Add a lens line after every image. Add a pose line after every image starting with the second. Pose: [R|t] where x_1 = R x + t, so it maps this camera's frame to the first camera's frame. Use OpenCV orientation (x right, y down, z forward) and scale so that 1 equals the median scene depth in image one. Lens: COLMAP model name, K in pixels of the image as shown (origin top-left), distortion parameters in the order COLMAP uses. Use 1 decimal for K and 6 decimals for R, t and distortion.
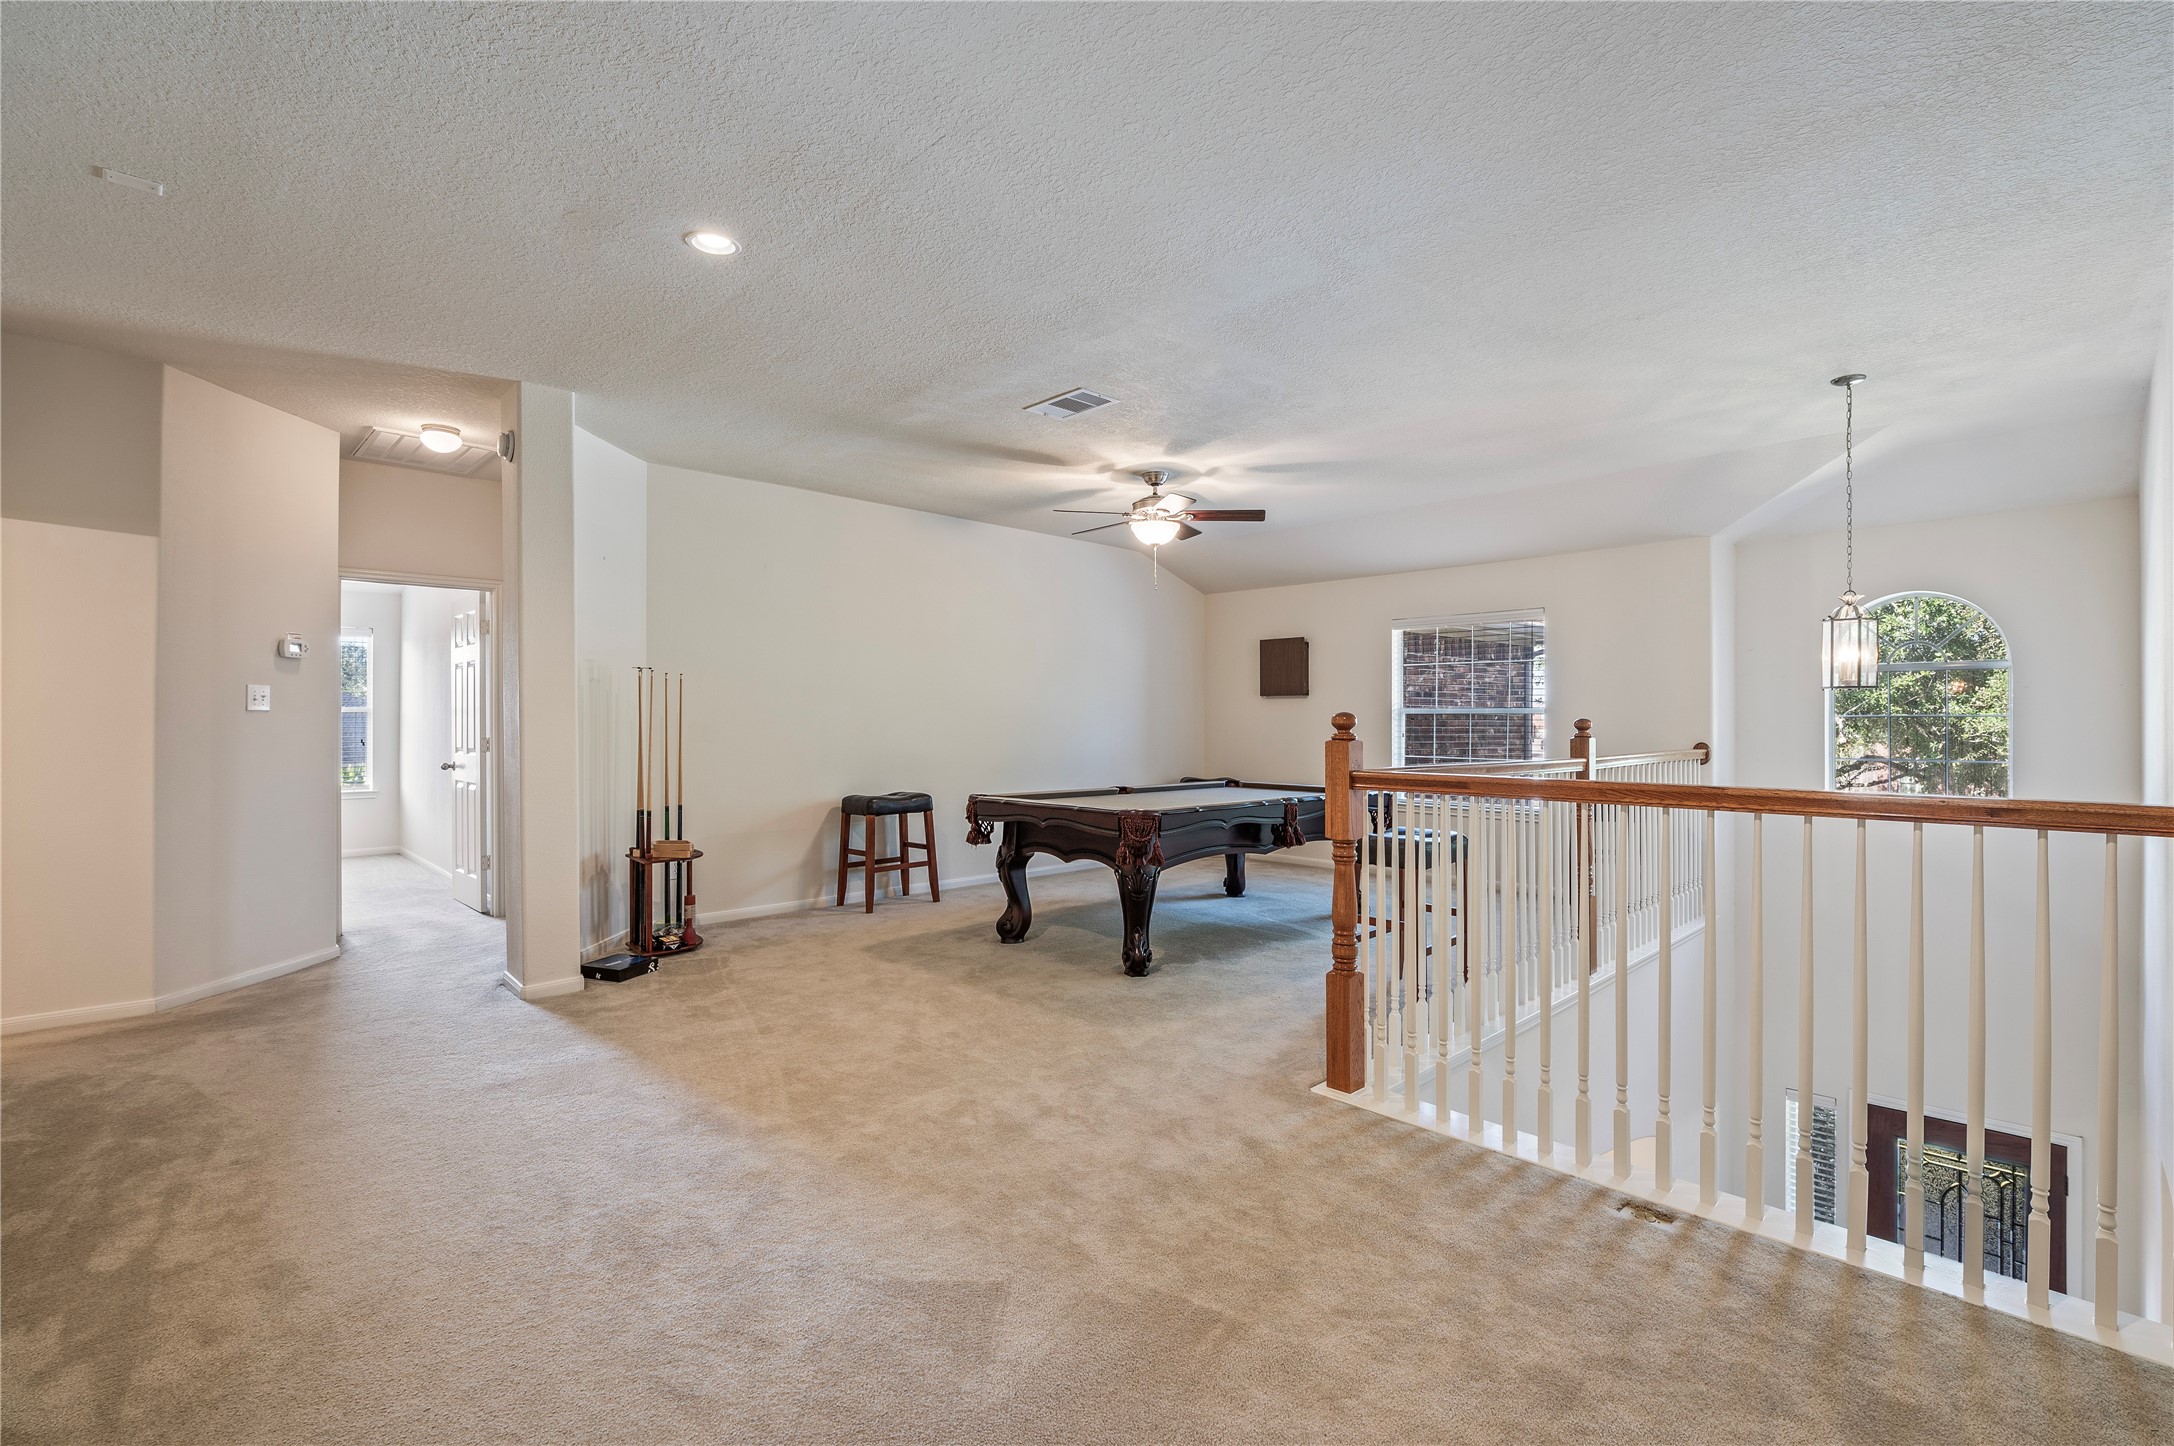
lens RADIAL K [[972.7, 0, 1083.0], [0, 972.7, 715.7], [0, 0, 1]] dist [-0.002115, -0.000374]
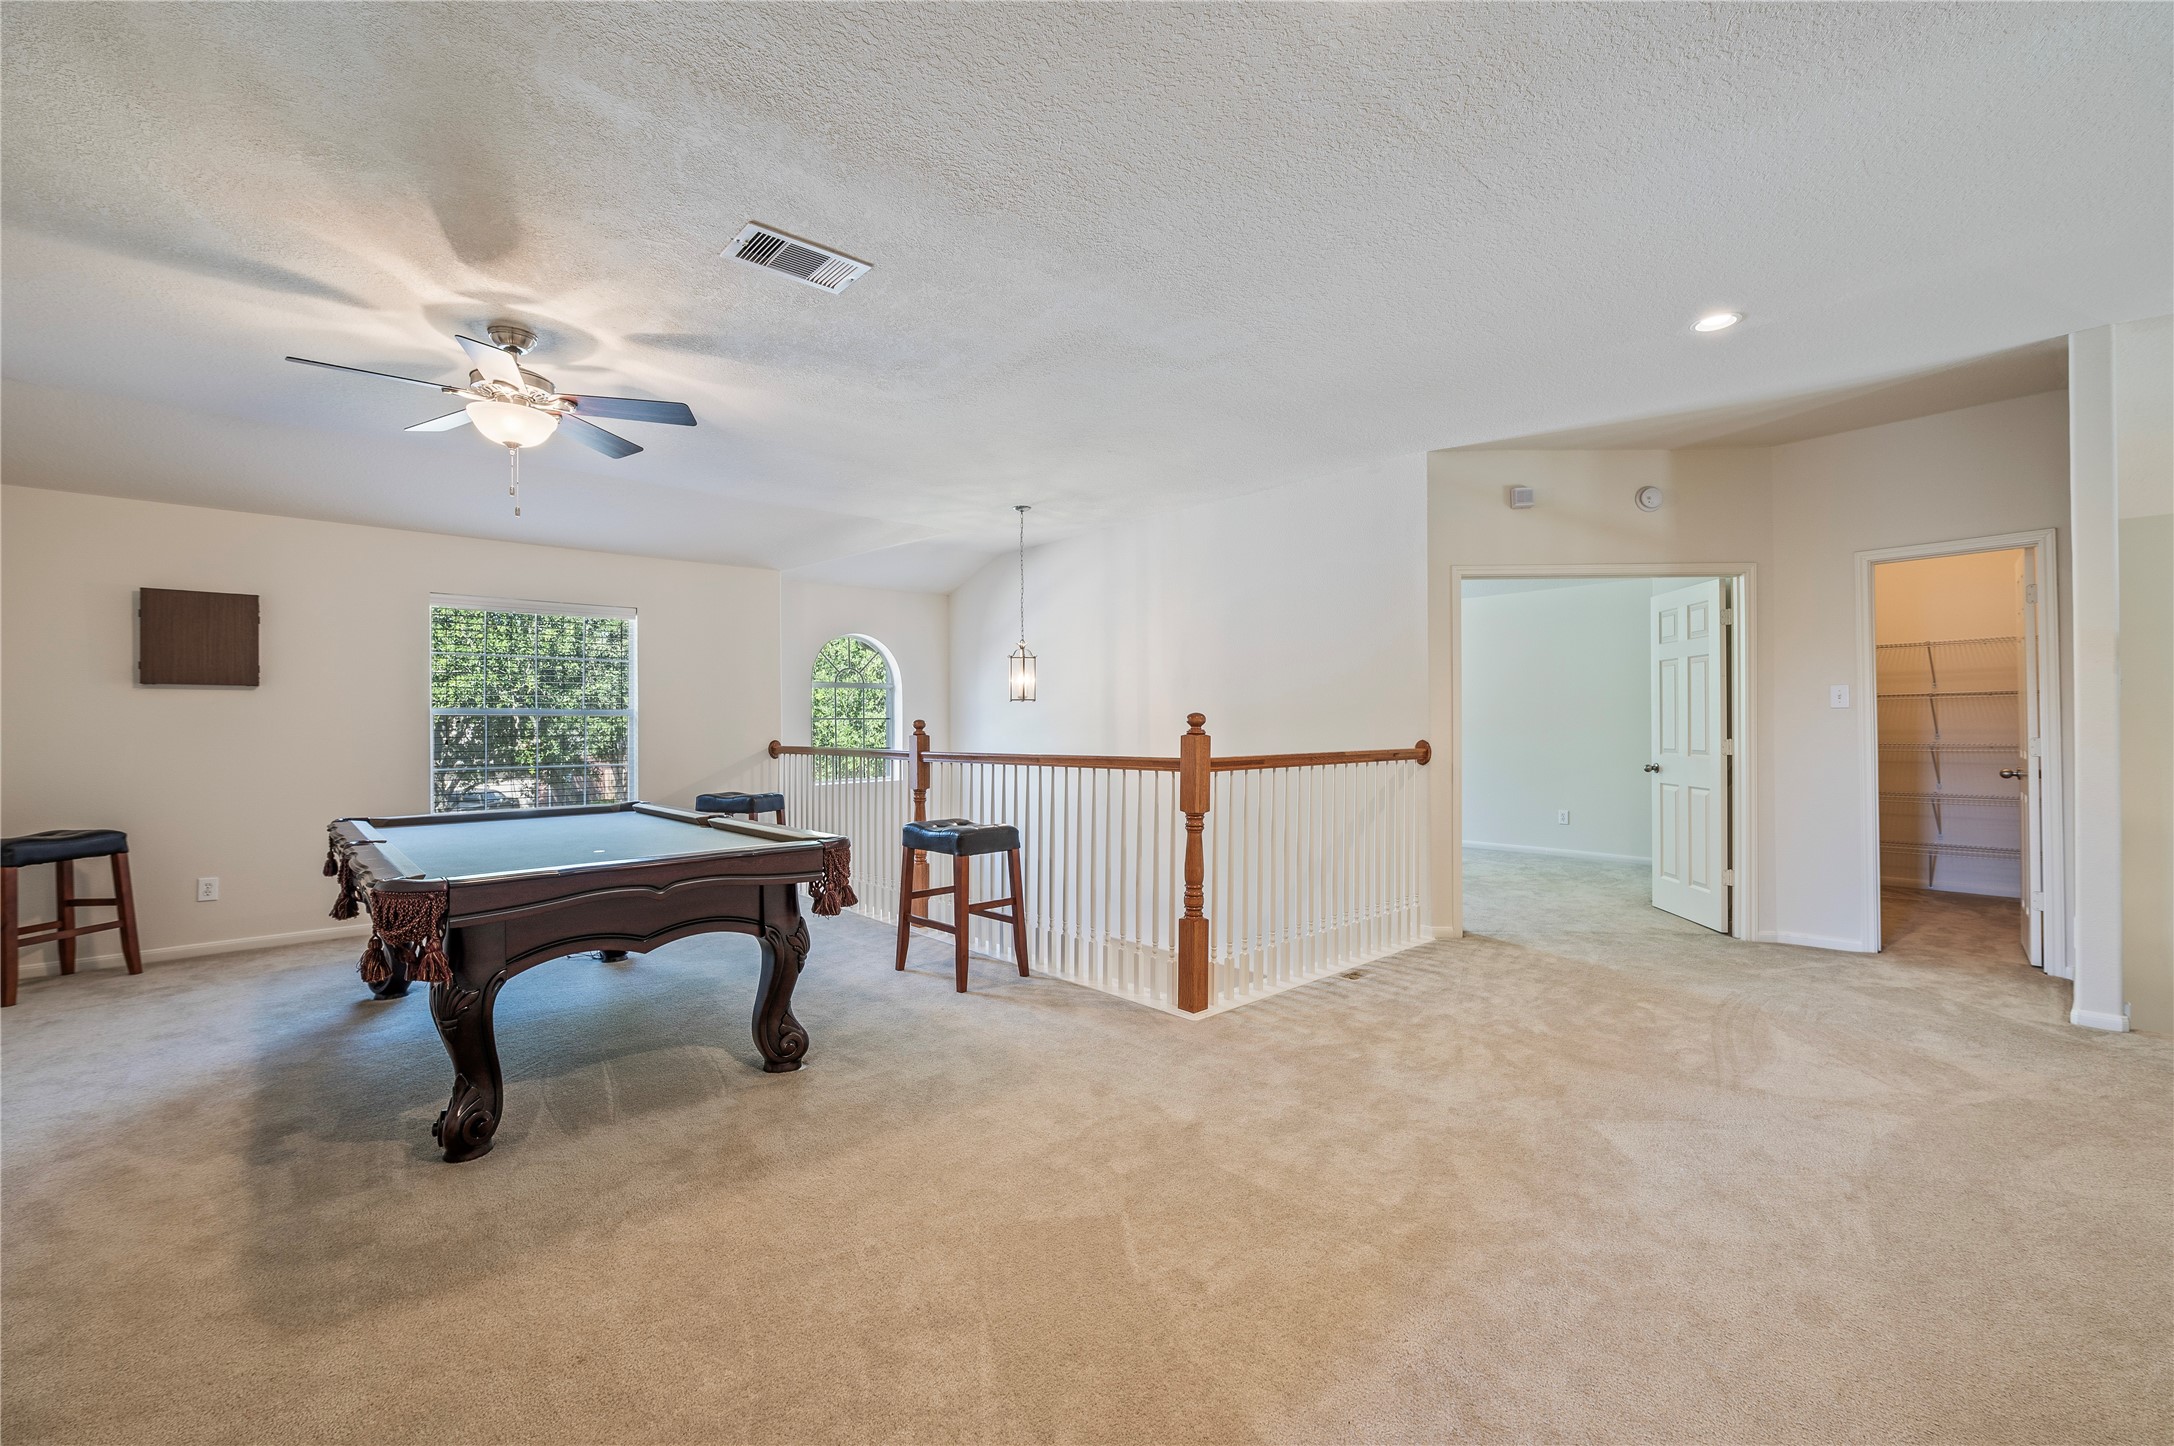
lens RADIAL K [[939.7, 0, 1087.0], [0, 939.7, 723.0], [0, 0, 1]] dist [-0.001406, -0.000153]
pose [[0.026896, 0.006257, 0.999619, -0.582205], [-0.000549, 0.999980, -0.006244, 0.010892], [-0.999638, -0.000380, 0.026899, 0.670955]]
